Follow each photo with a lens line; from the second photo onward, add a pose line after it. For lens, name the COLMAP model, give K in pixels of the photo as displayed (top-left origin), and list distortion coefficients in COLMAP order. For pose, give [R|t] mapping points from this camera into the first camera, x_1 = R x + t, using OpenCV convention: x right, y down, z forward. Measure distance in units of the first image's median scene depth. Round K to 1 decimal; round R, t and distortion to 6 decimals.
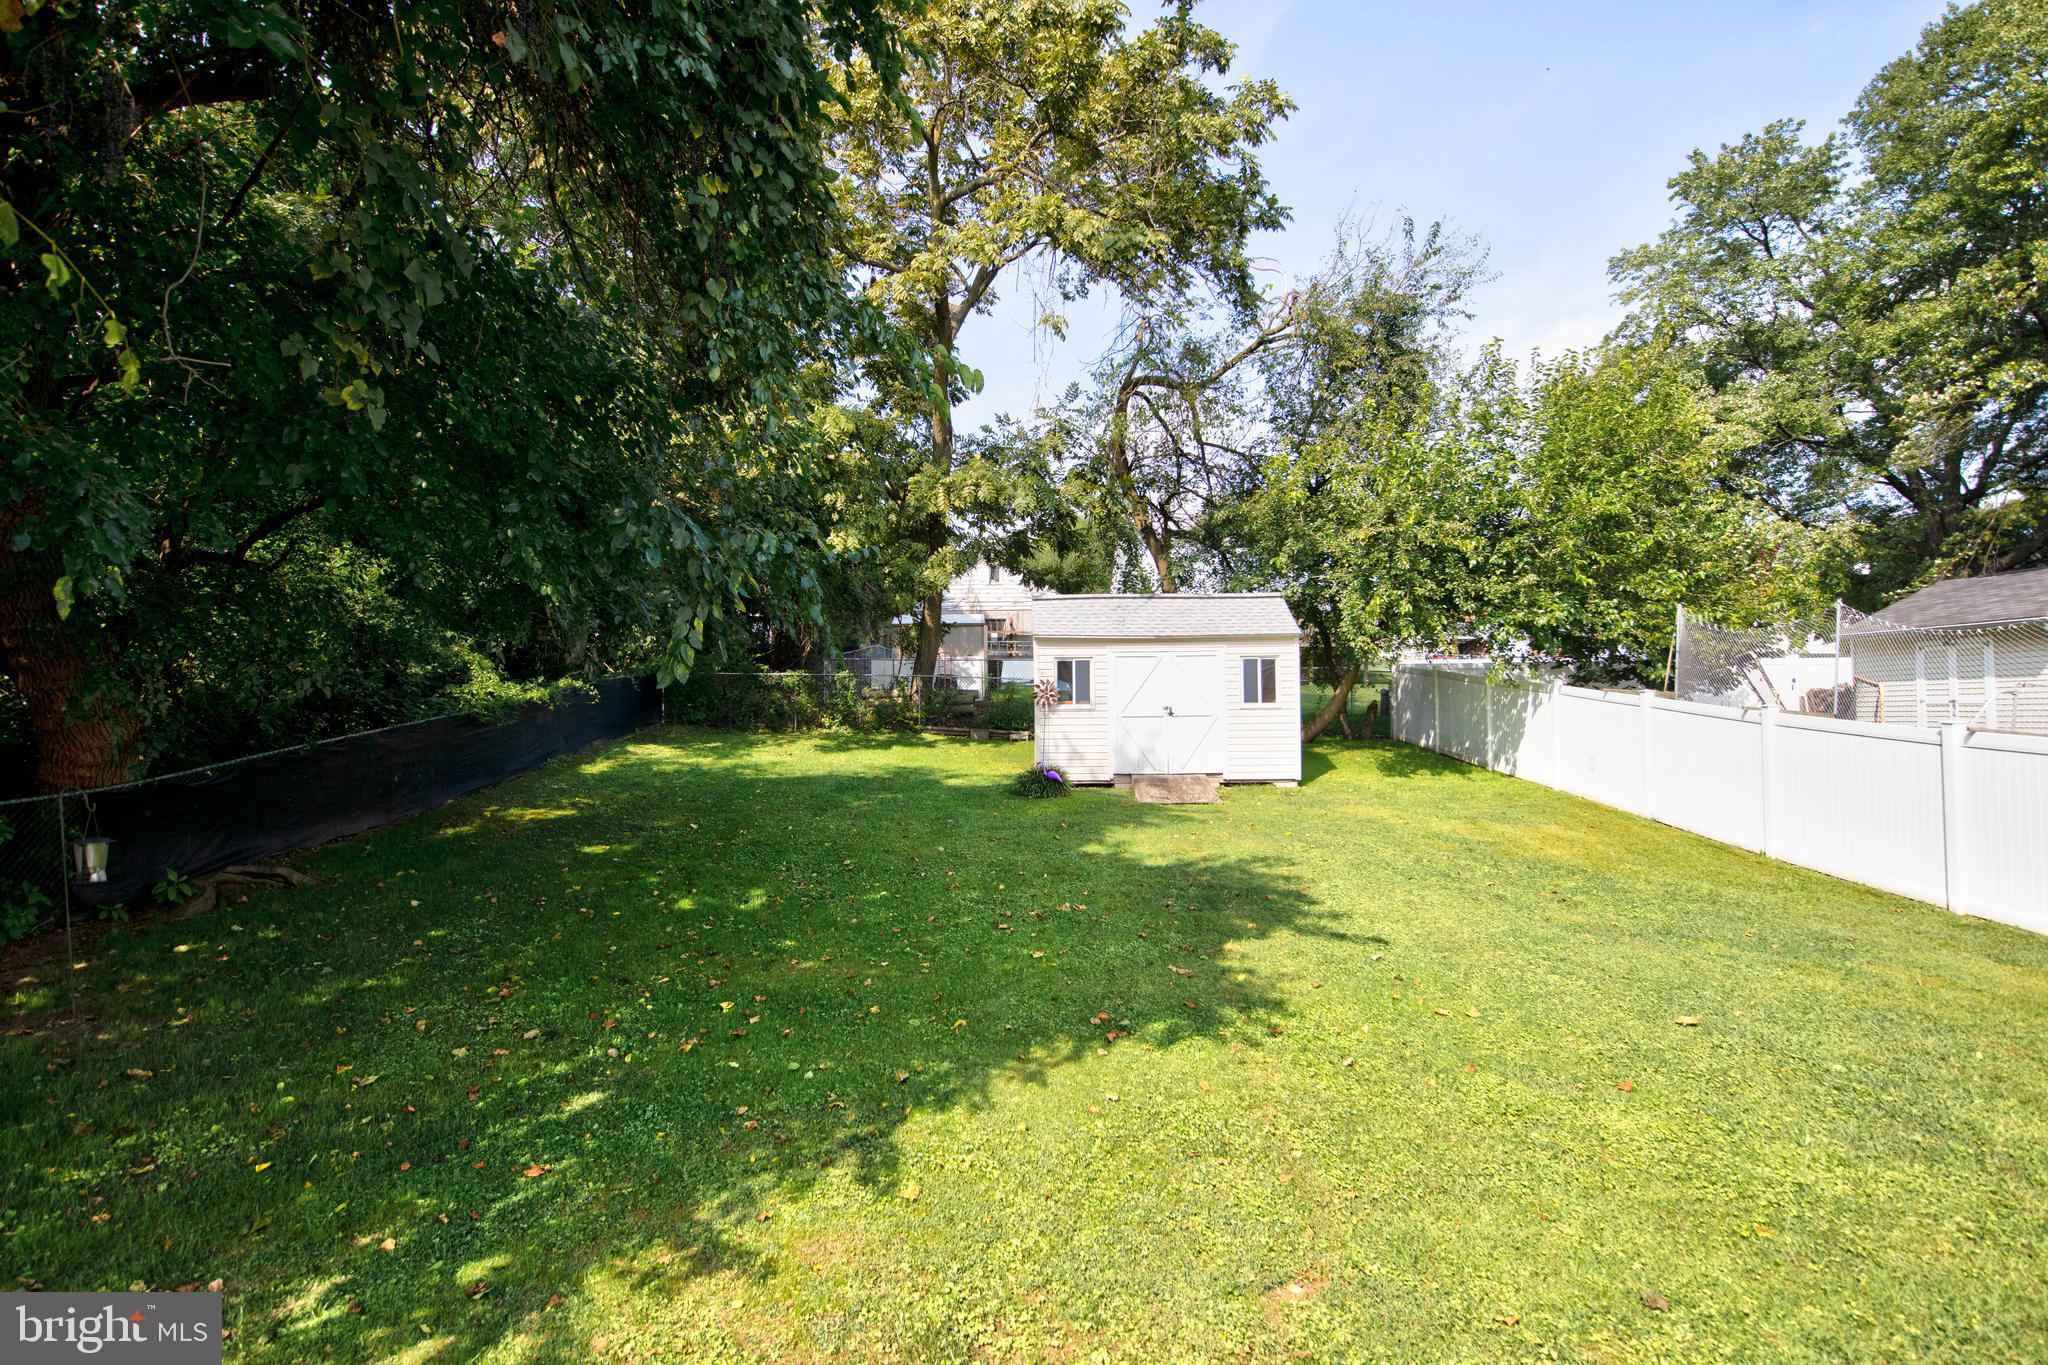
lens RADIAL K [[1103.0, 0, 1024.0], [0, 1103.0, 682.5], [0, 0, 1]] dist [0.000354, -0.001387]
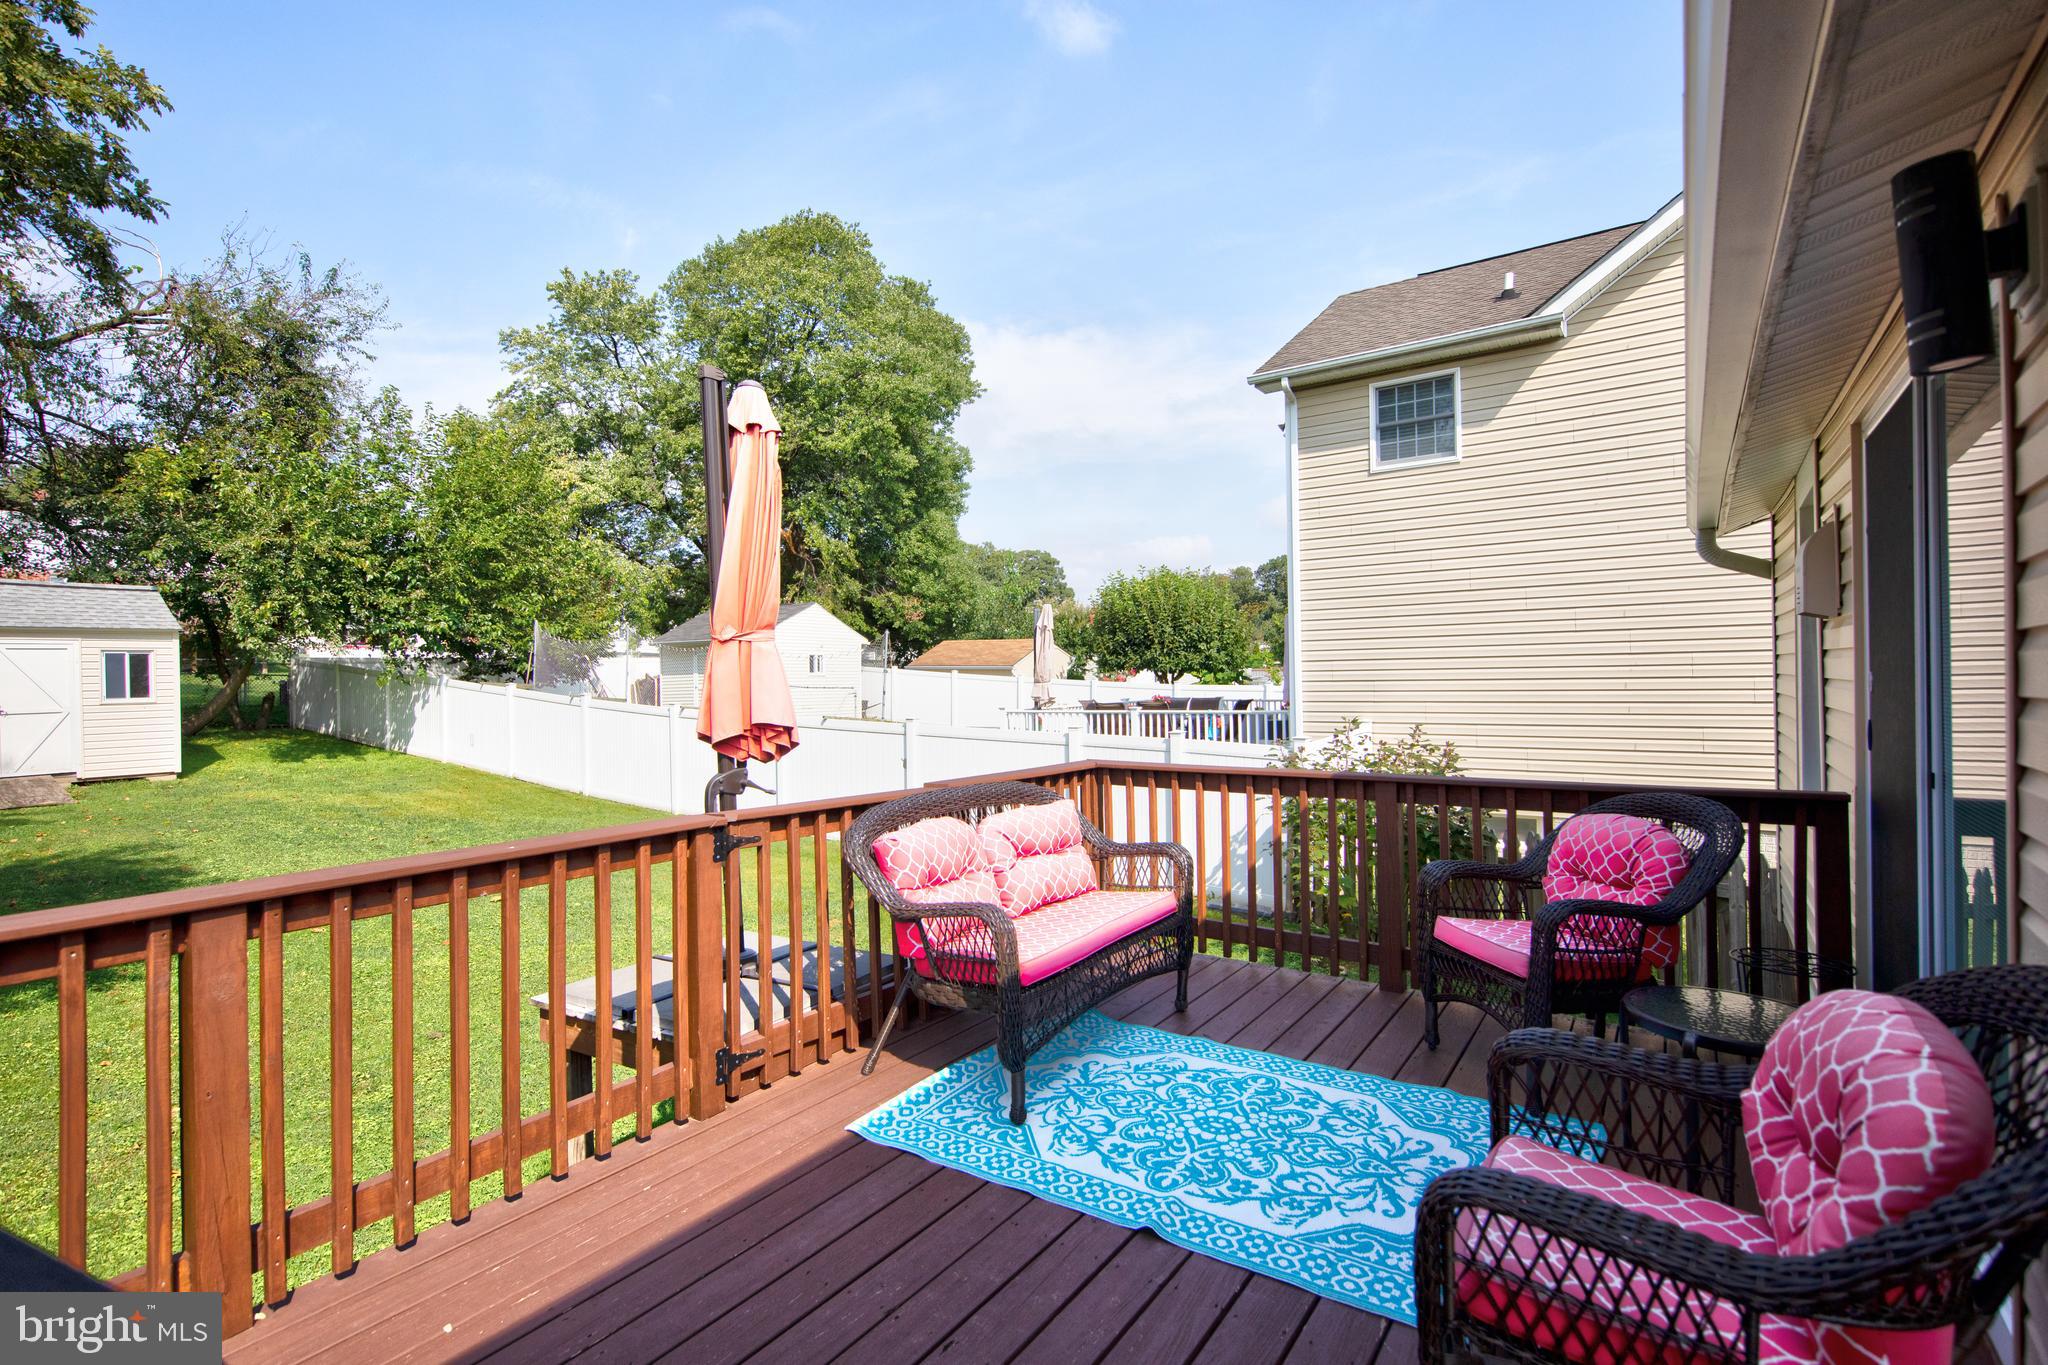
lens RADIAL K [[971.5, 0, 1020.7], [0, 971.5, 673.5], [0, 0, 1]] dist [0.018313, -0.008472]
pose [[0.577126, -0.001626, 0.816654, -0.038067], [-0.002967, 0.999987, 0.004088, -0.008502], [-0.816650, -0.004783, 0.577114, -0.145952]]
